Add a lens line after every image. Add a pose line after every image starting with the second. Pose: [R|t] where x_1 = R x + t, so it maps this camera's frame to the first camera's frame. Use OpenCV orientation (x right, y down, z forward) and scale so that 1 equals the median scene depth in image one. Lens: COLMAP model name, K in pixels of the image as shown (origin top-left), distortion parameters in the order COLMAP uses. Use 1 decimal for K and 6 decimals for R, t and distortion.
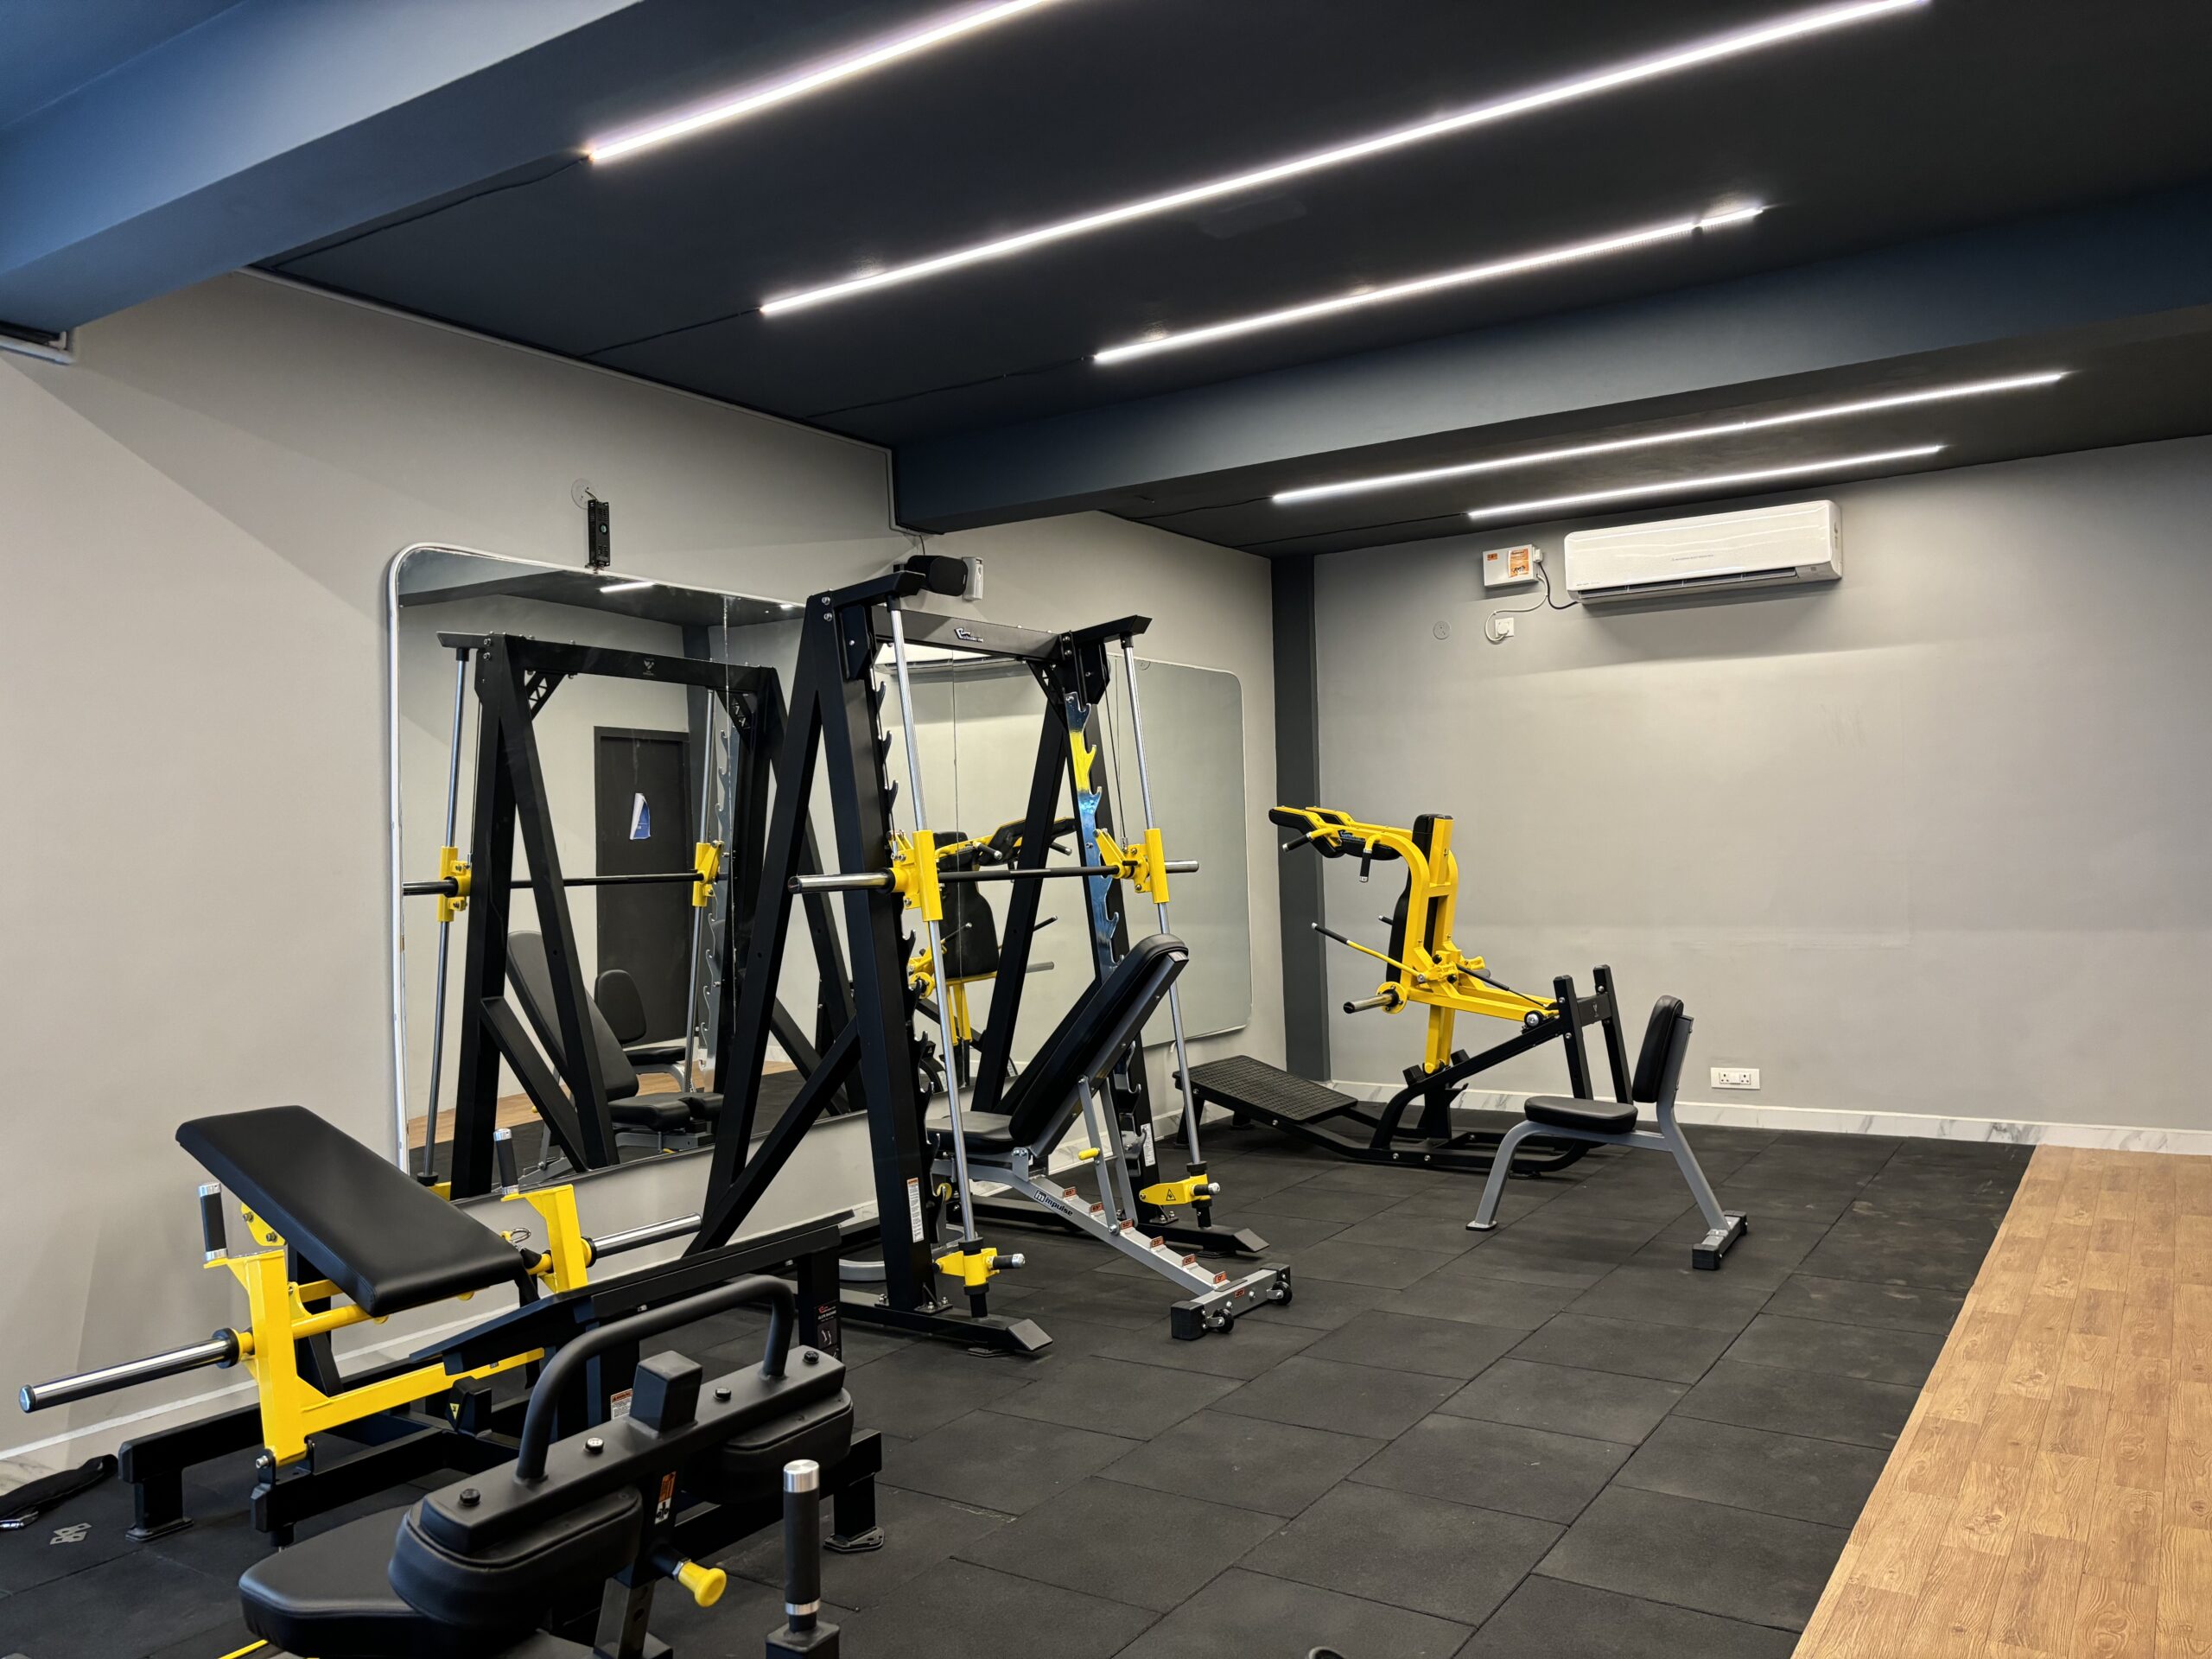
lens RADIAL K [[1673.2, 0, 1109.9], [0, 1673.2, 834.2], [0, 0, 1]] dist [0.024355, -0.015744]
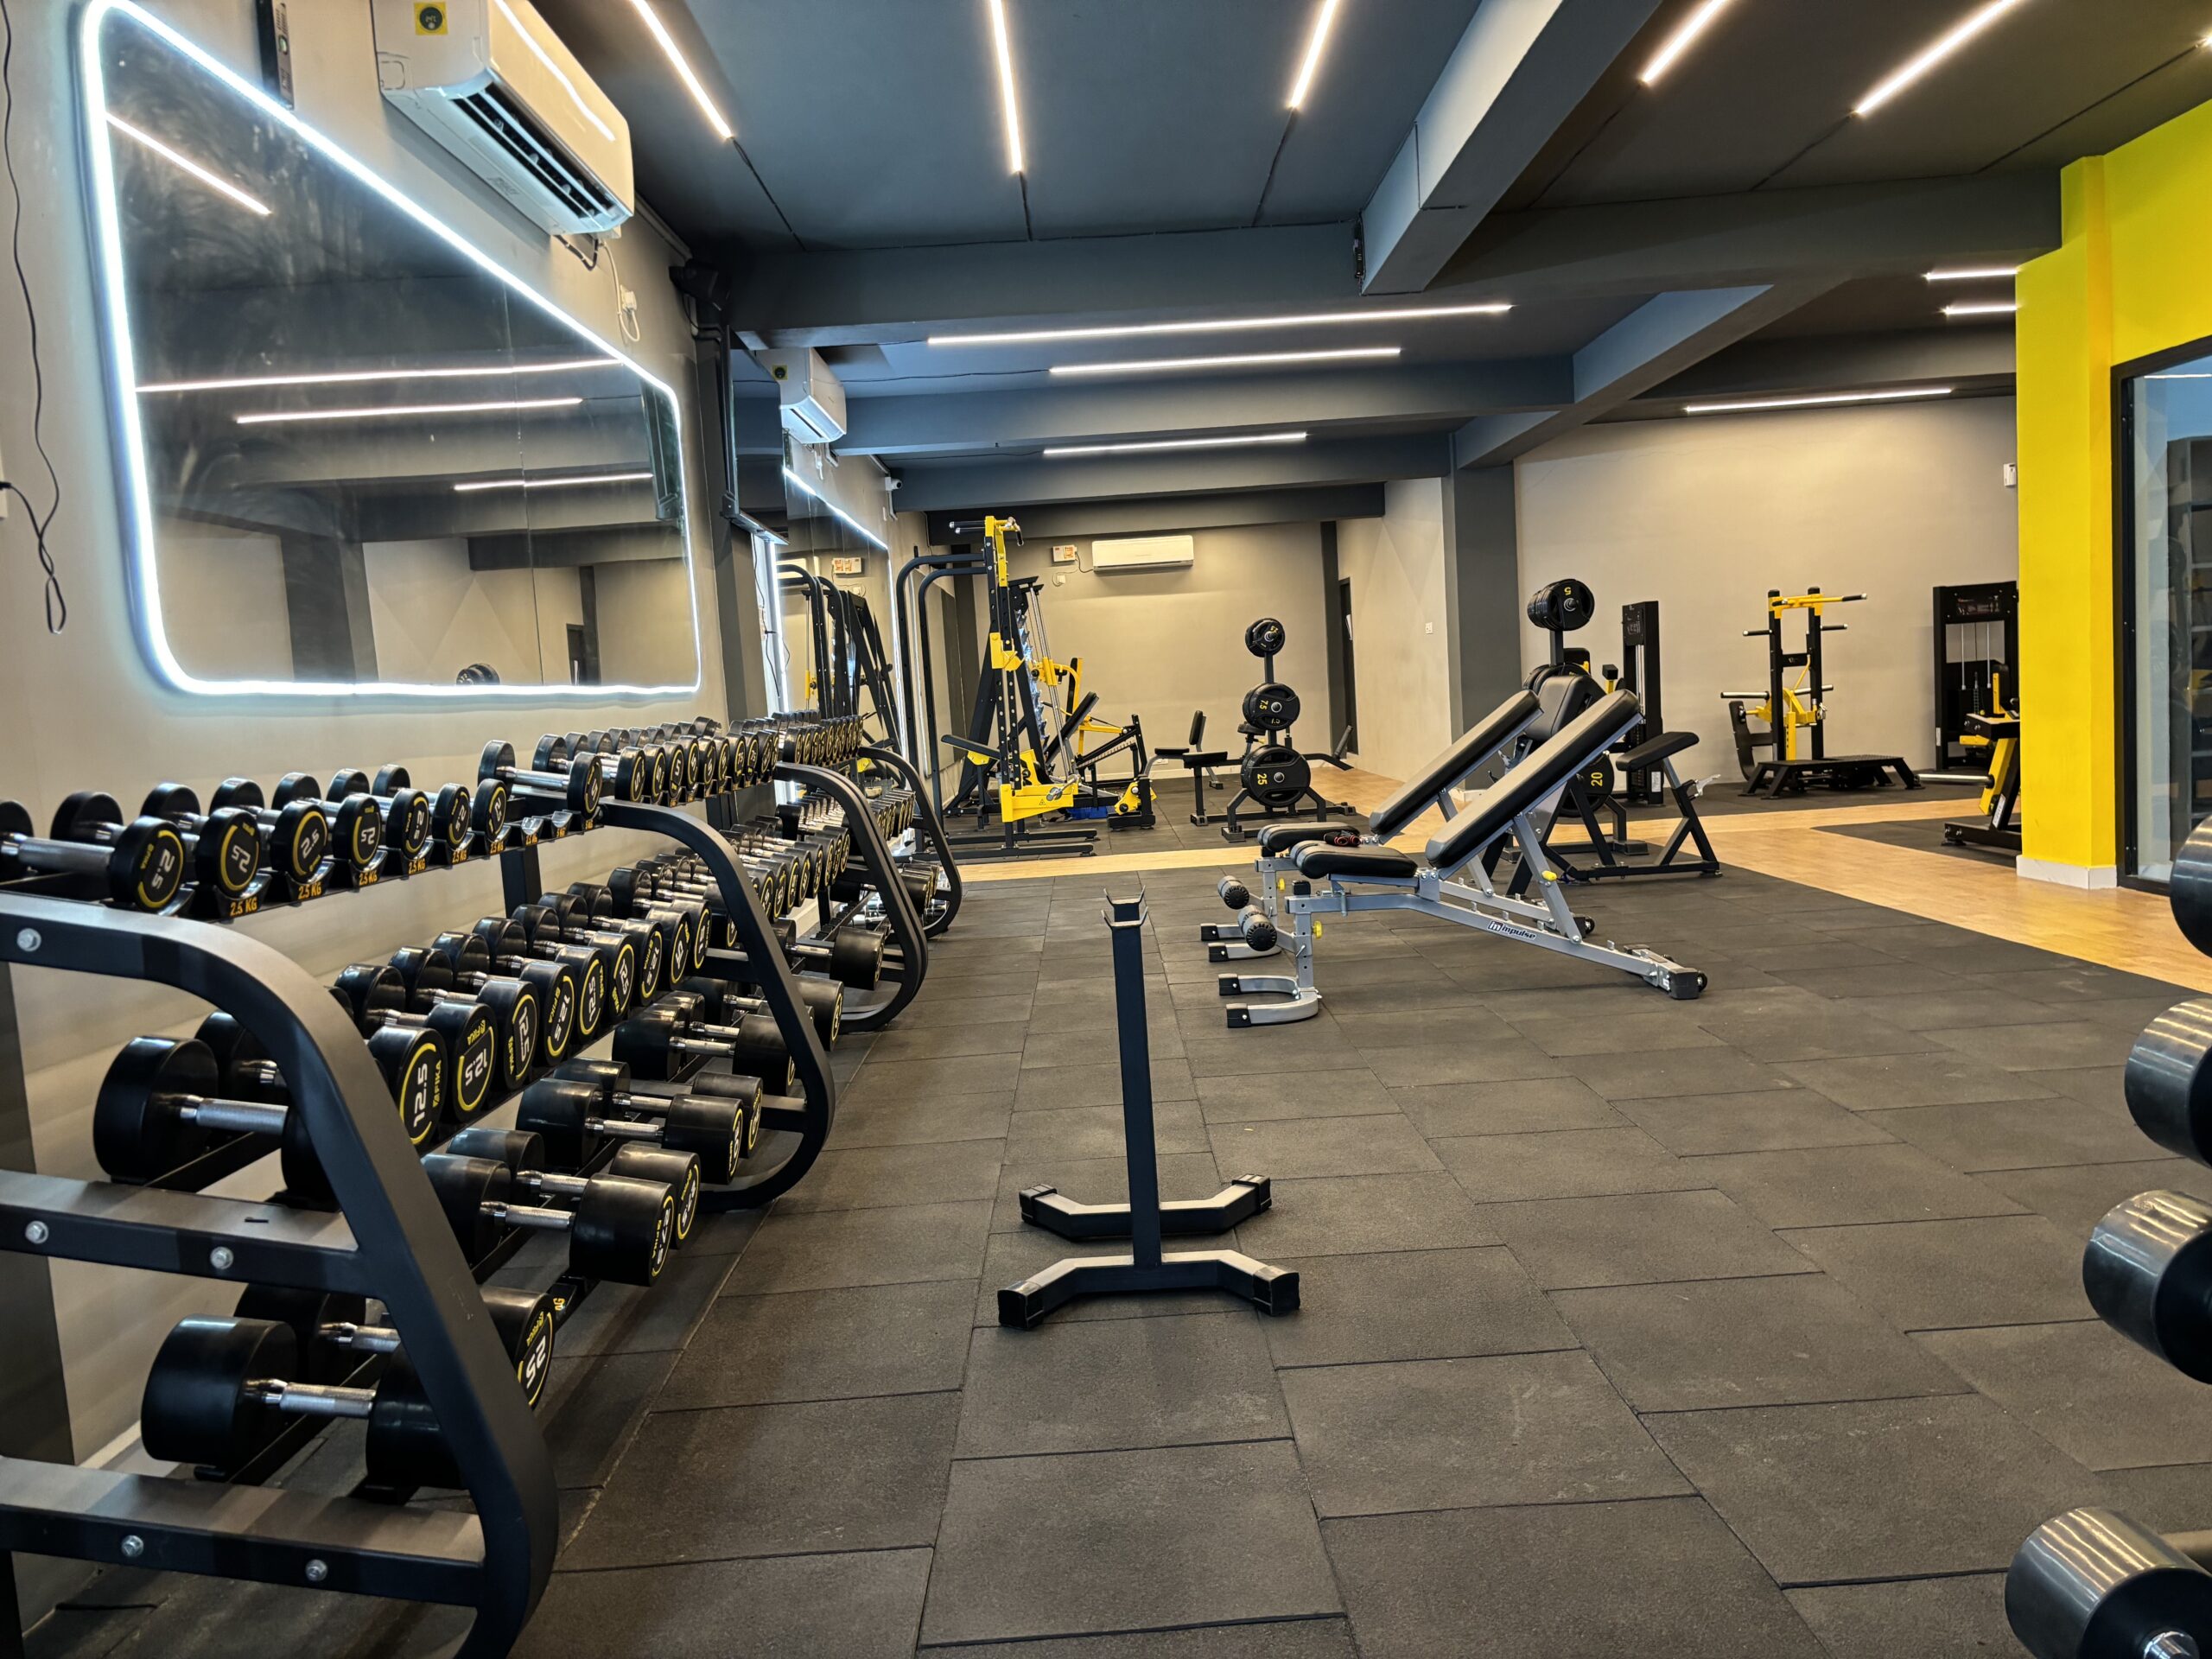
lens RADIAL K [[1673.2, 0, 1108.4], [0, 1673.2, 834.2], [0, 0, 1]] dist [0.024355, -0.015744]
pose [[0.824801, -0.074796, 0.560454, -1.119313], [0.035959, 0.996144, 0.080022, 0.049910], [-0.564278, -0.045849, 0.824311, -1.049037]]
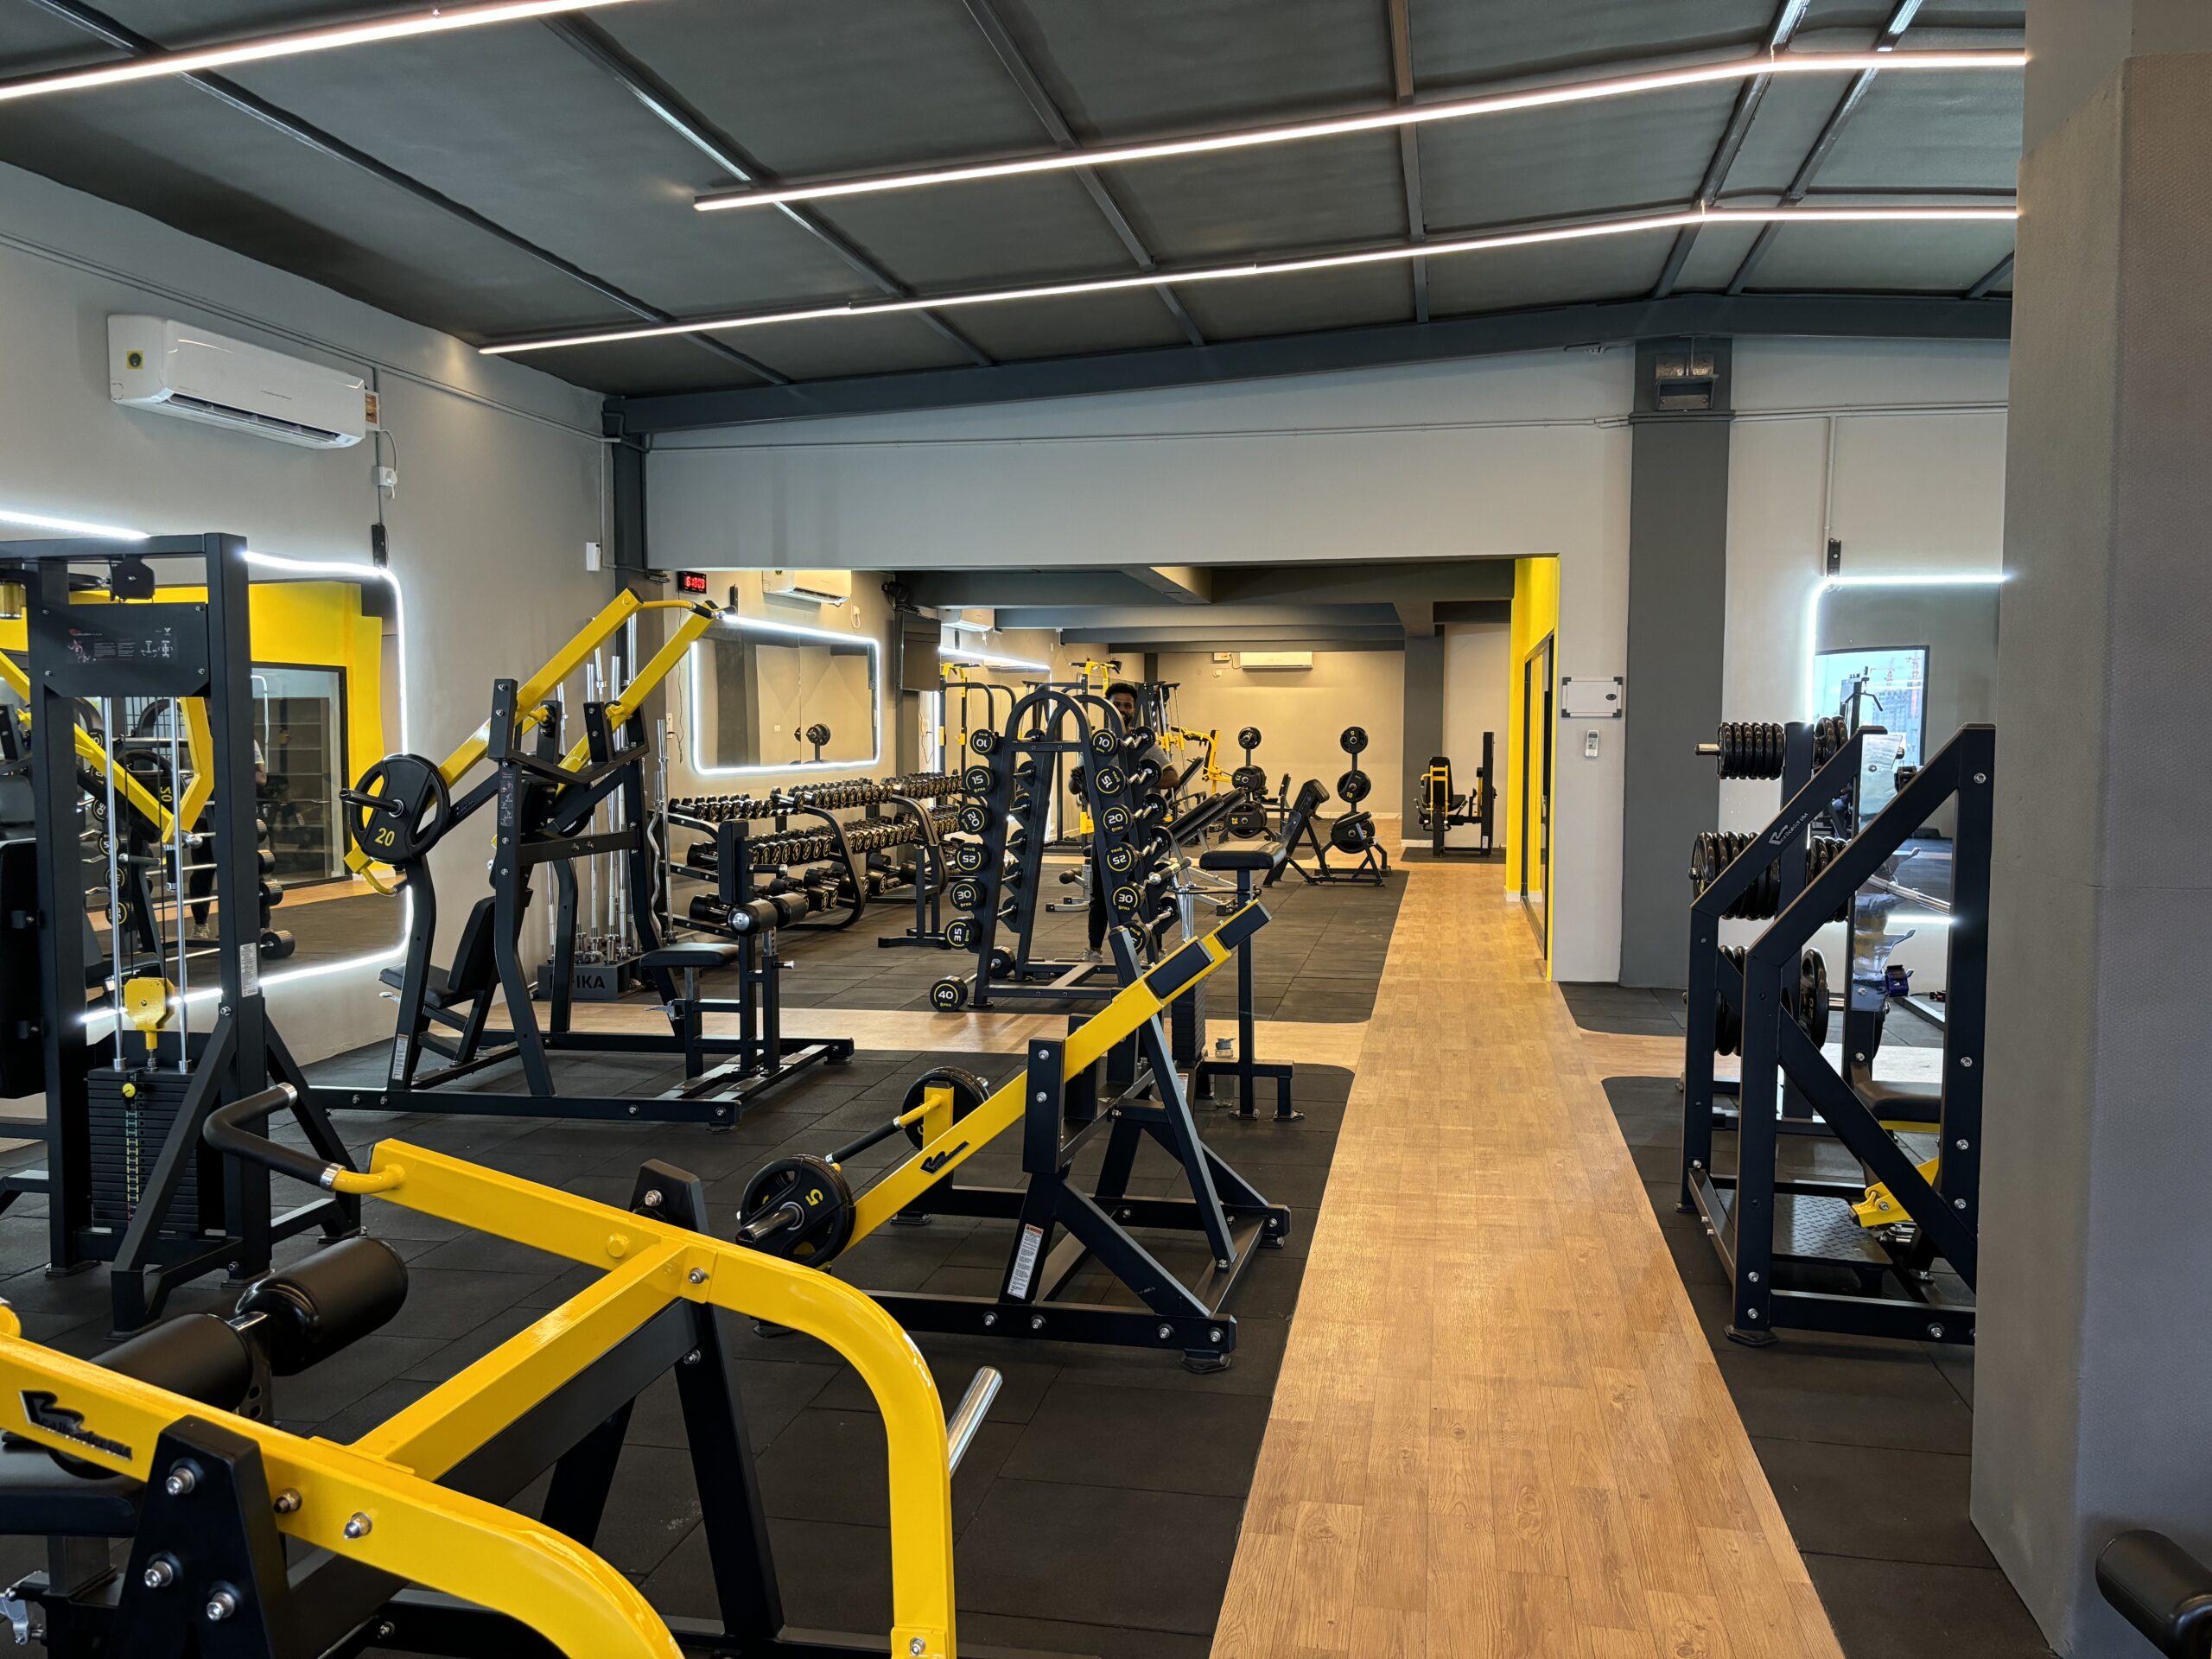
lens RADIAL K [[1673.2, 0, 1099.4], [0, 1673.2, 830.6], [0, 0, 1]] dist [0.024355, -0.015744]
pose [[0.930630, 0.002601, 0.365953, -1.298704], [-0.027199, 0.997701, 0.062077, -0.011615], [-0.364950, -0.067724, 0.928561, -2.192389]]
